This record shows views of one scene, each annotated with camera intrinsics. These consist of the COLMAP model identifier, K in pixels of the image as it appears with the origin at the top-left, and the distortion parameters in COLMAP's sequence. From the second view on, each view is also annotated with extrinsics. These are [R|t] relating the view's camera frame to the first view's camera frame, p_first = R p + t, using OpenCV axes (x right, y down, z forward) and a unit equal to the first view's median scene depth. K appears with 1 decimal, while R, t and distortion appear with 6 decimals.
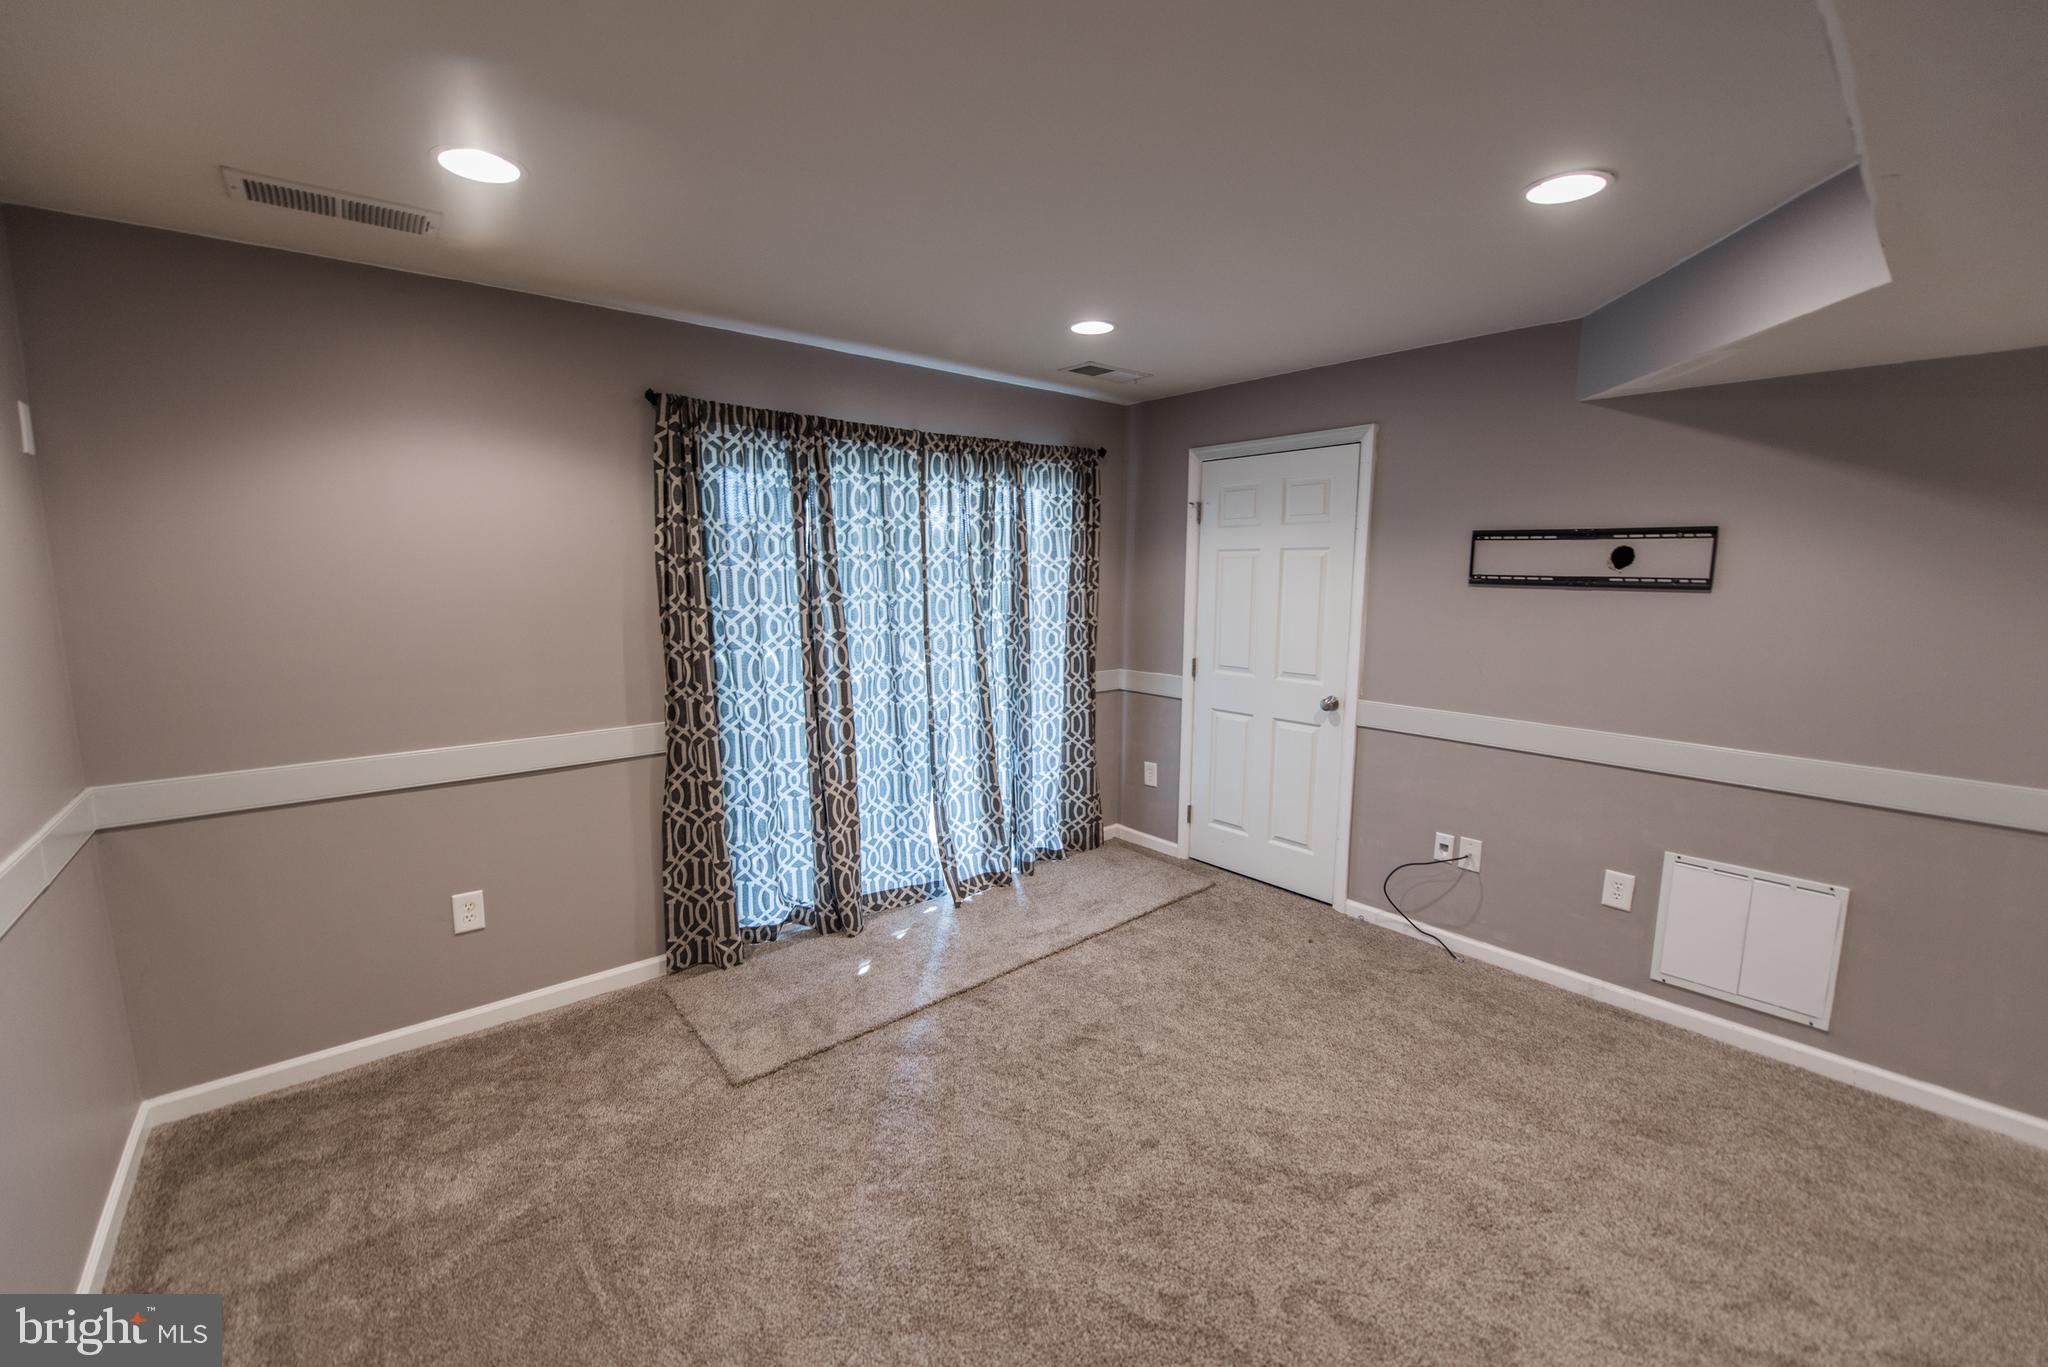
lens RADIAL K [[816.1, 0, 1017.7], [0, 816.1, 680.5], [0, 0, 1]] dist [-0.017073, -0.002022]
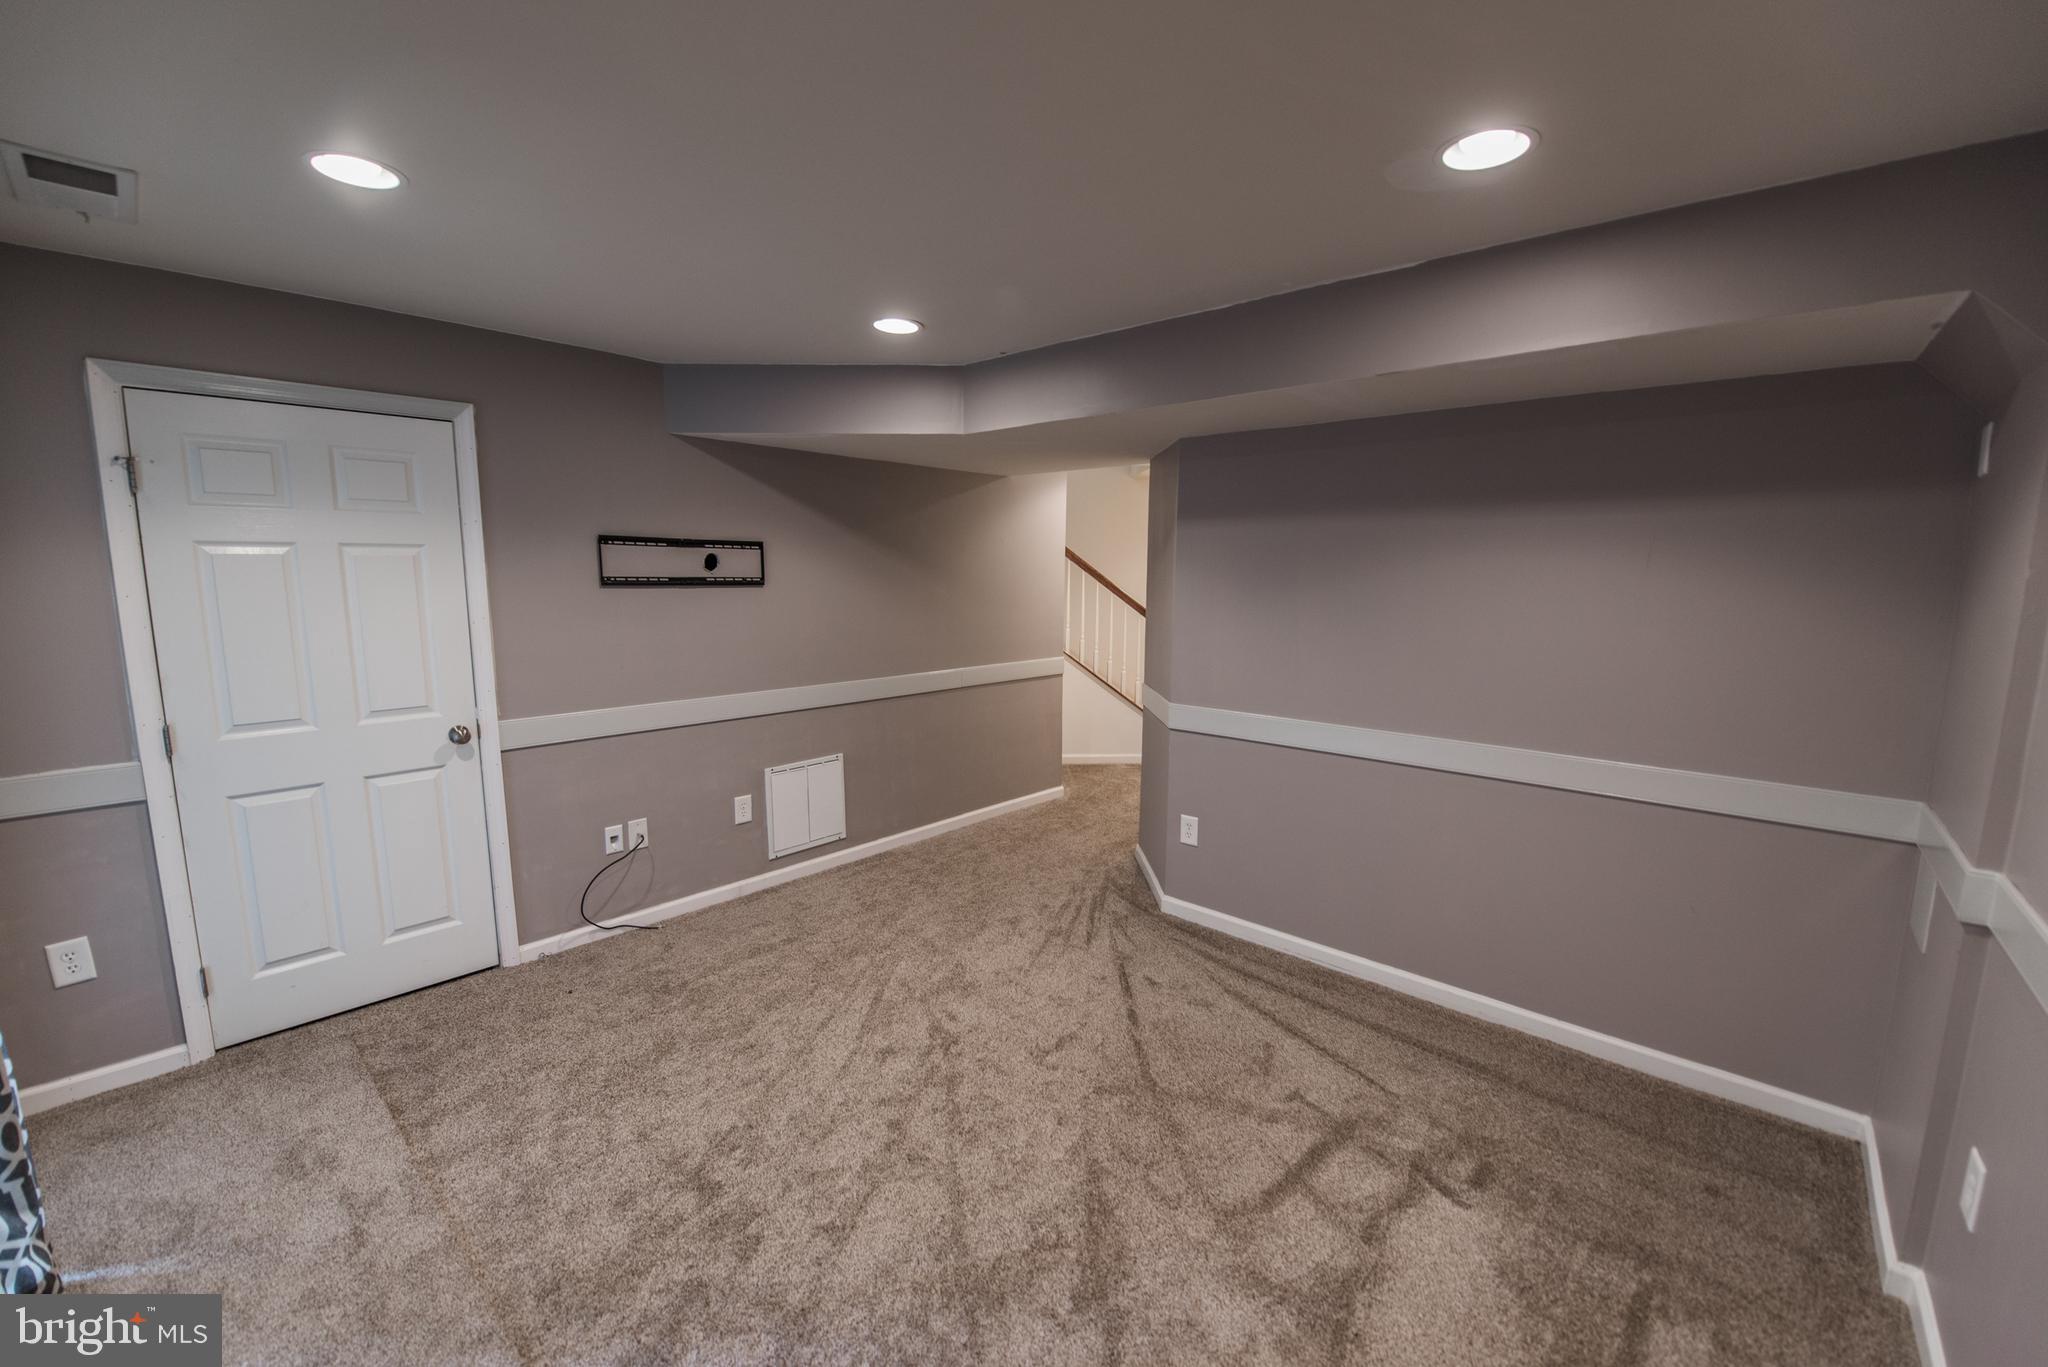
lens RADIAL K [[816.1, 0, 1017.7], [0, 816.1, 680.5], [0, 0, 1]] dist [-0.017073, -0.002022]
pose [[-0.132805, -0.139132, 0.981328, -0.622326], [0.124138, 0.979967, 0.155738, -0.106154], [-0.983337, 0.142503, -0.112873, 0.674395]]
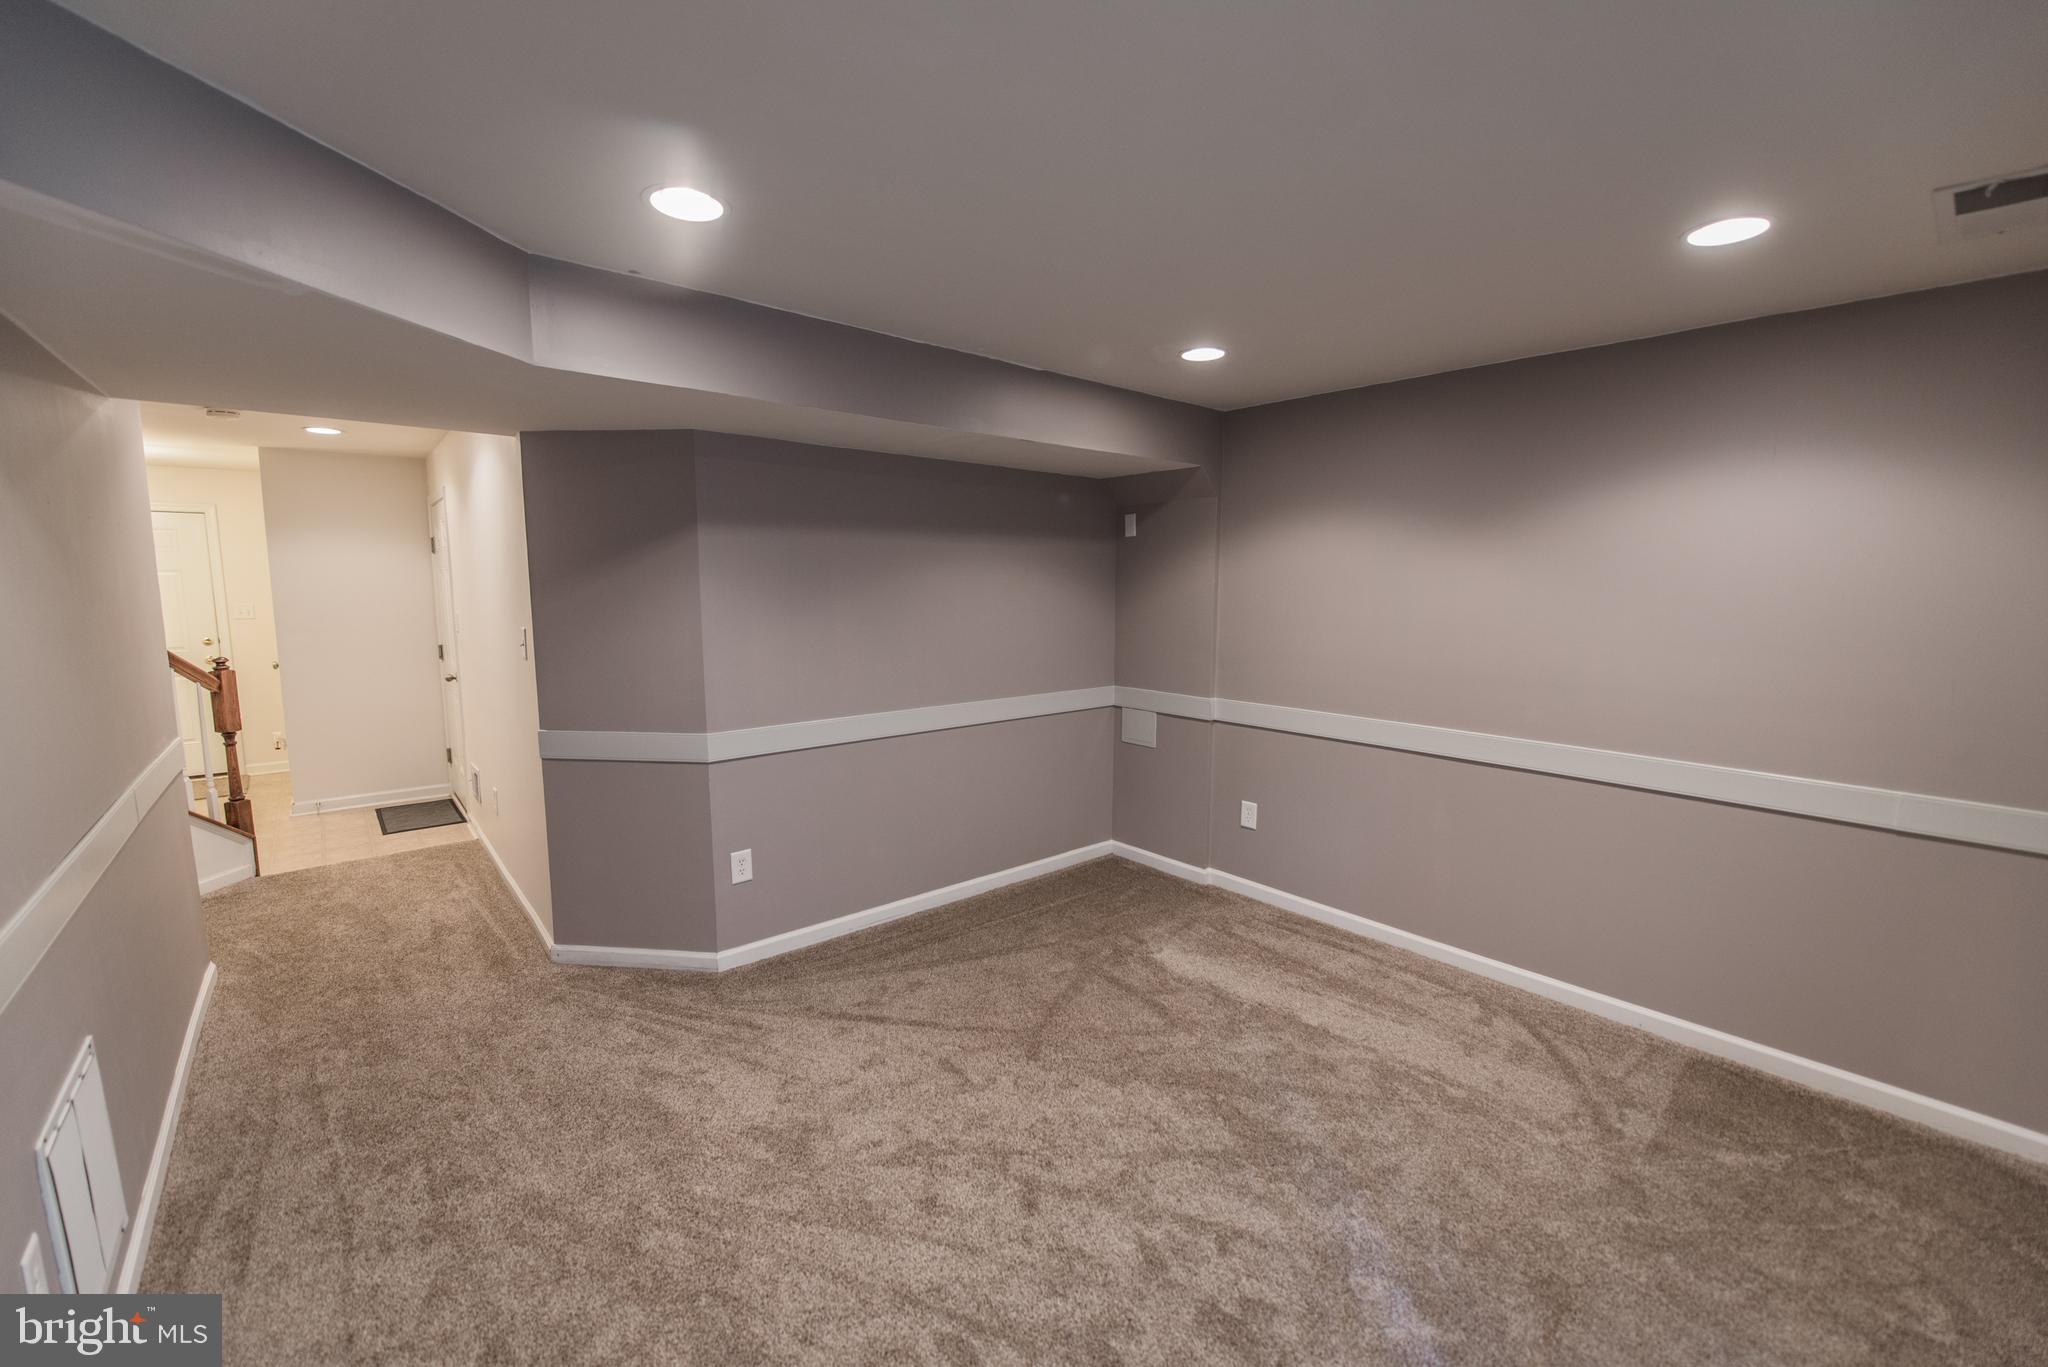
lens RADIAL K [[816.1, 0, 1017.7], [0, 816.1, 680.5], [0, 0, 1]] dist [-0.017073, -0.002022]
pose [[-0.999943, -0.007385, -0.007721, 0.177105], [-0.009109, 0.966974, 0.254713, -0.198870], [0.005585, 0.254769, -0.966986, 1.352542]]
